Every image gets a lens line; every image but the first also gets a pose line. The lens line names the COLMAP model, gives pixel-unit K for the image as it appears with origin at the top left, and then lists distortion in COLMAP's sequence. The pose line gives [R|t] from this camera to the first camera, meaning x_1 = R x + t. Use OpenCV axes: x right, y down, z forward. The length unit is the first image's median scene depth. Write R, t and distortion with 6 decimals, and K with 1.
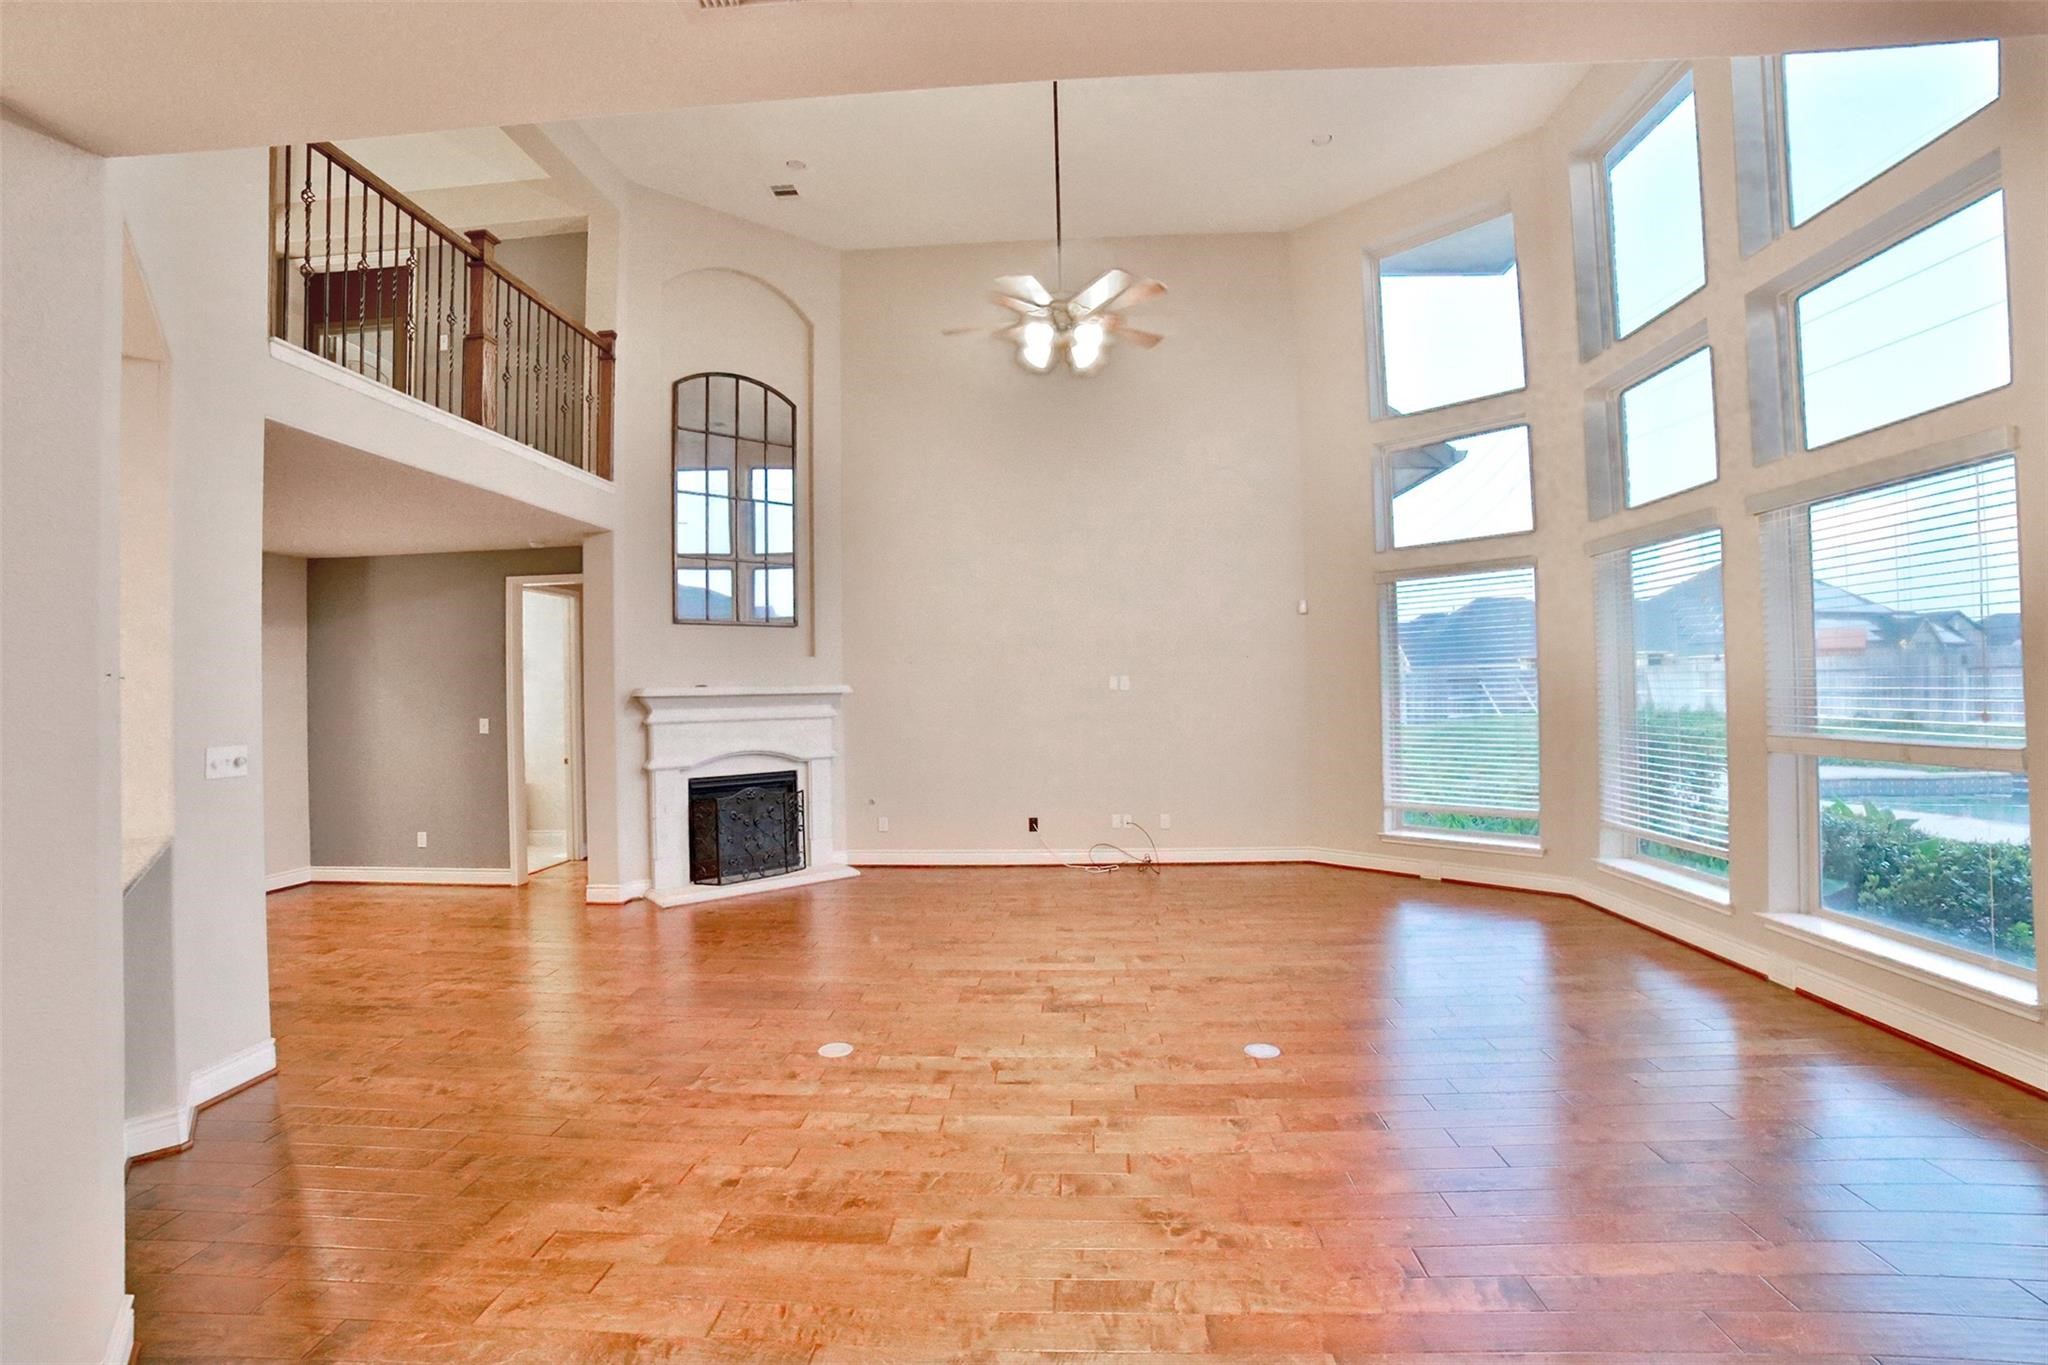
lens RADIAL K [[884.6, 0, 1026.4], [0, 884.6, 673.4], [0, 0, 1]] dist [-0.100660, 0.034044]
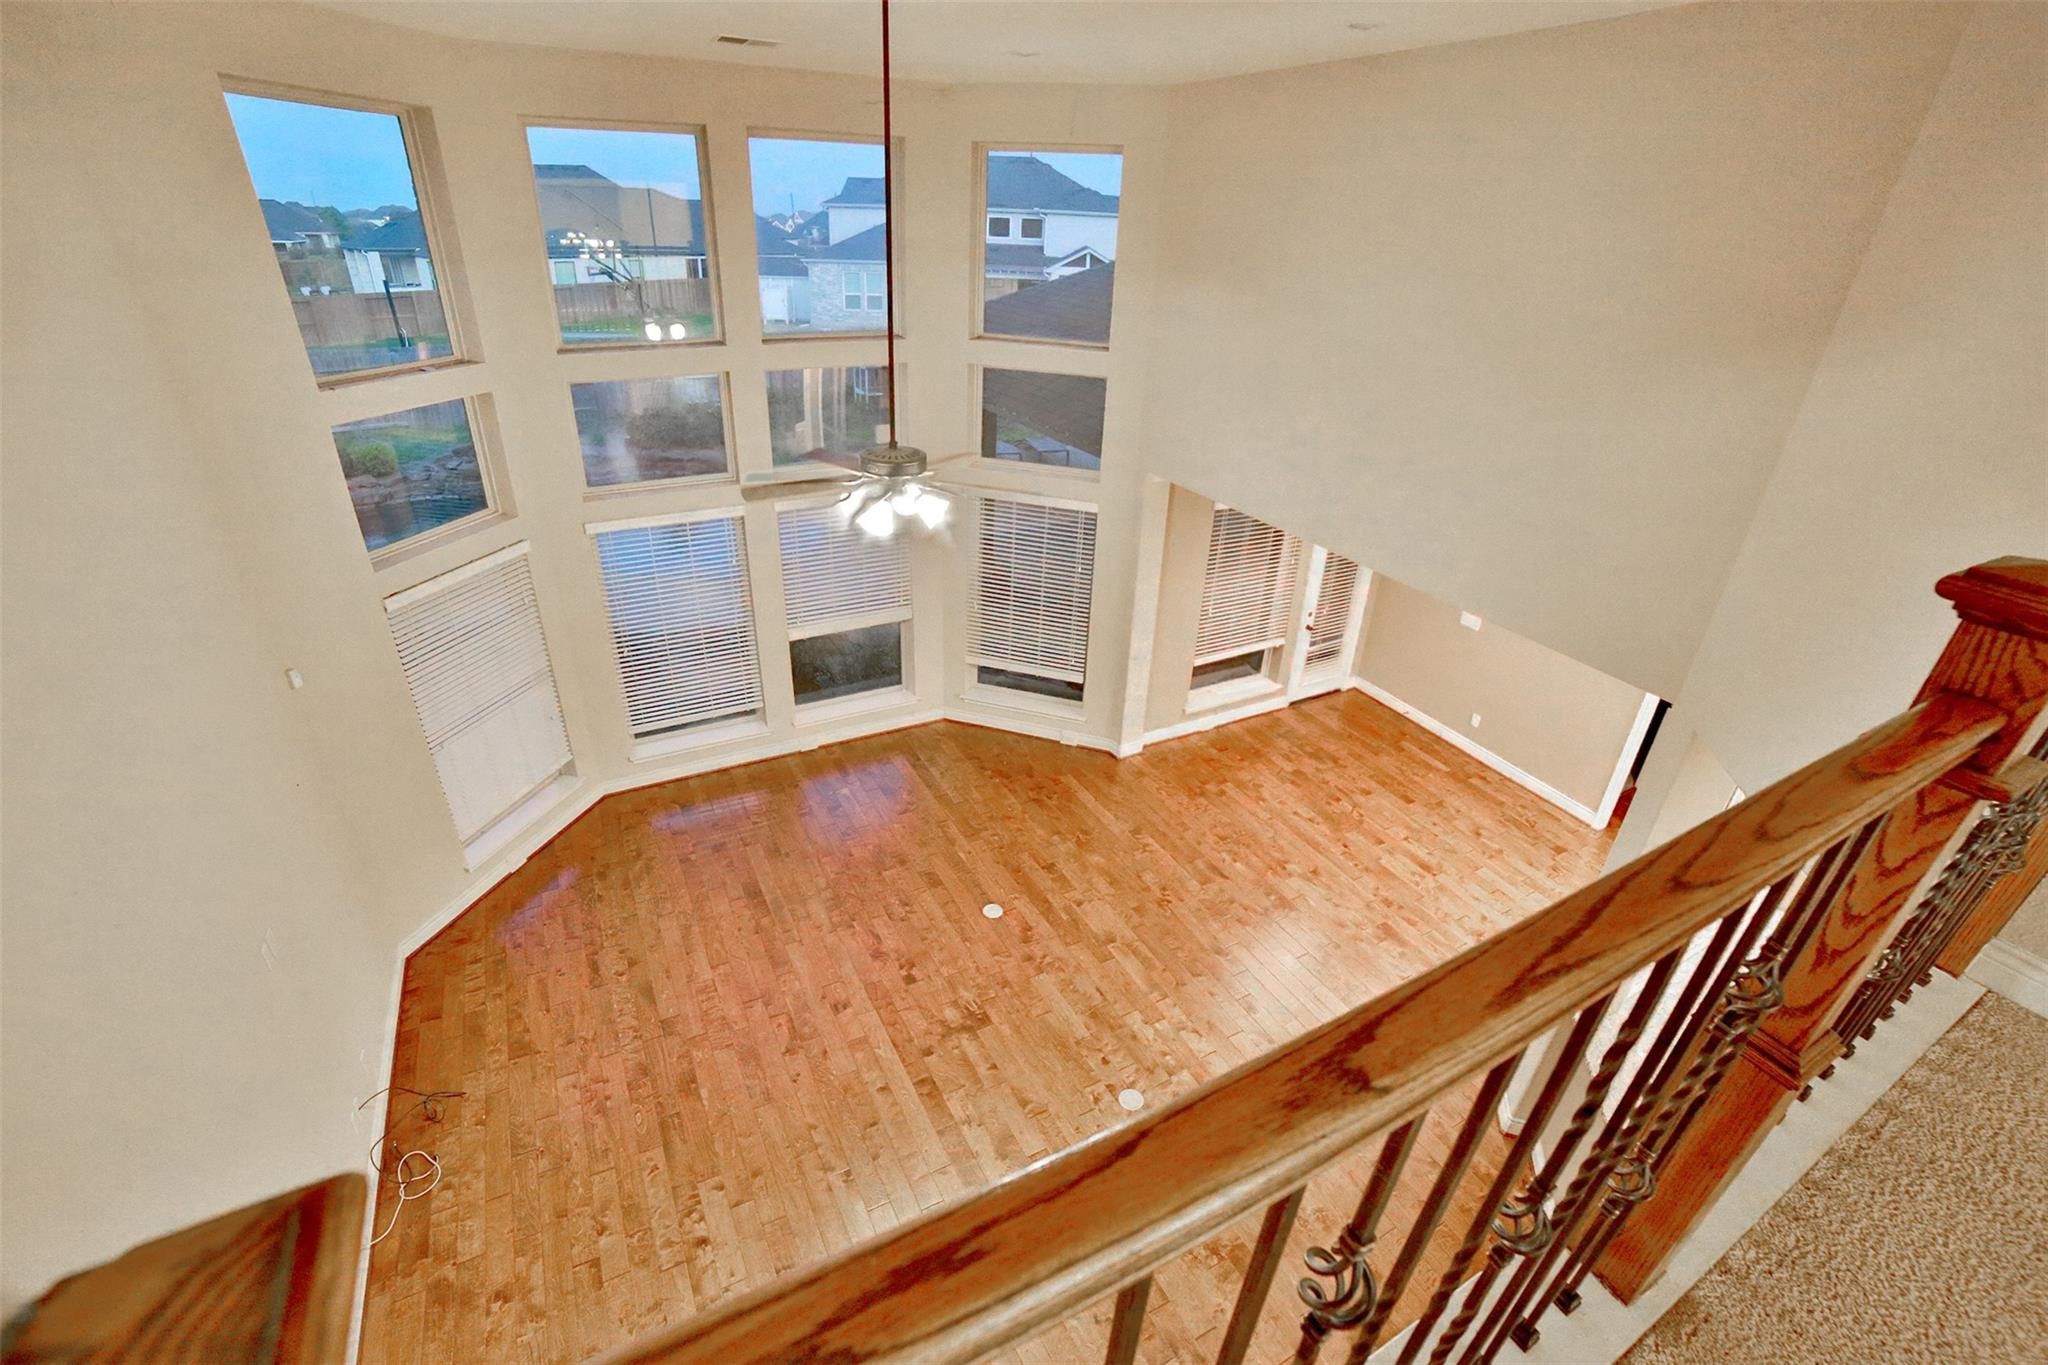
lens RADIAL K [[884.6, 0, 1026.4], [0, 884.6, 673.4], [0, 0, 1]] dist [-0.100660, 0.034044]
pose [[-0.520321, -0.392689, 0.758328, -0.484417], [-0.041081, 0.898485, 0.437079, -0.407434], [-0.852982, 0.196268, -0.483633, 0.893711]]
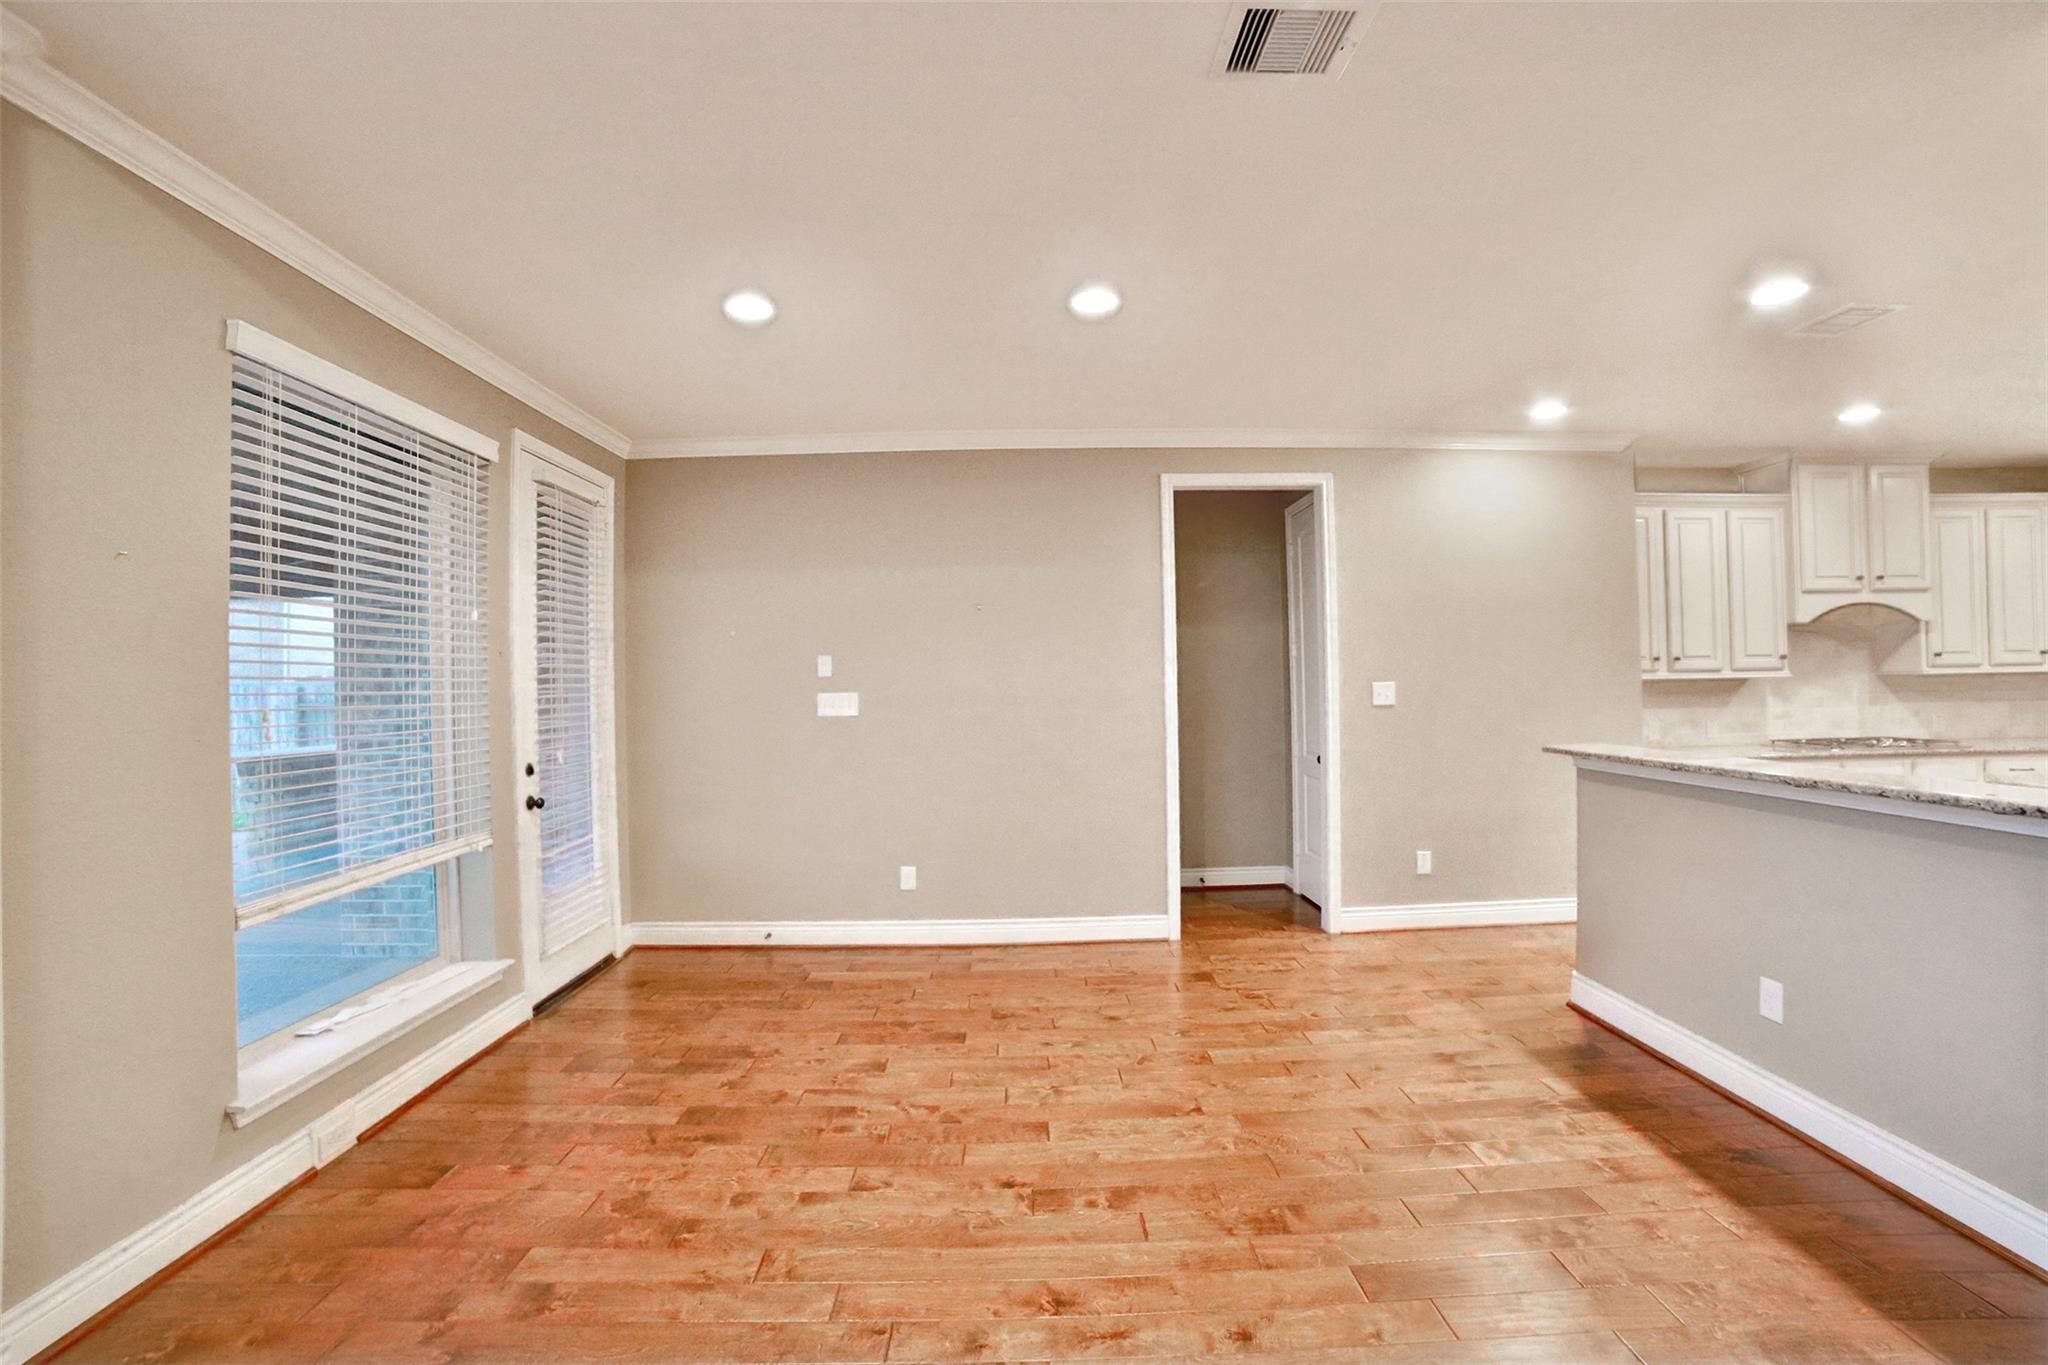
lens RADIAL K [[884.6, 0, 1026.4], [0, 884.6, 673.4], [0, 0, 1]] dist [-0.100660, 0.034044]
pose [[-0.996737, 0.041231, -0.069387, 0.029406], [0.043134, 0.998727, -0.026159, 0.021757], [0.068220, -0.029067, -0.997247, 0.452607]]
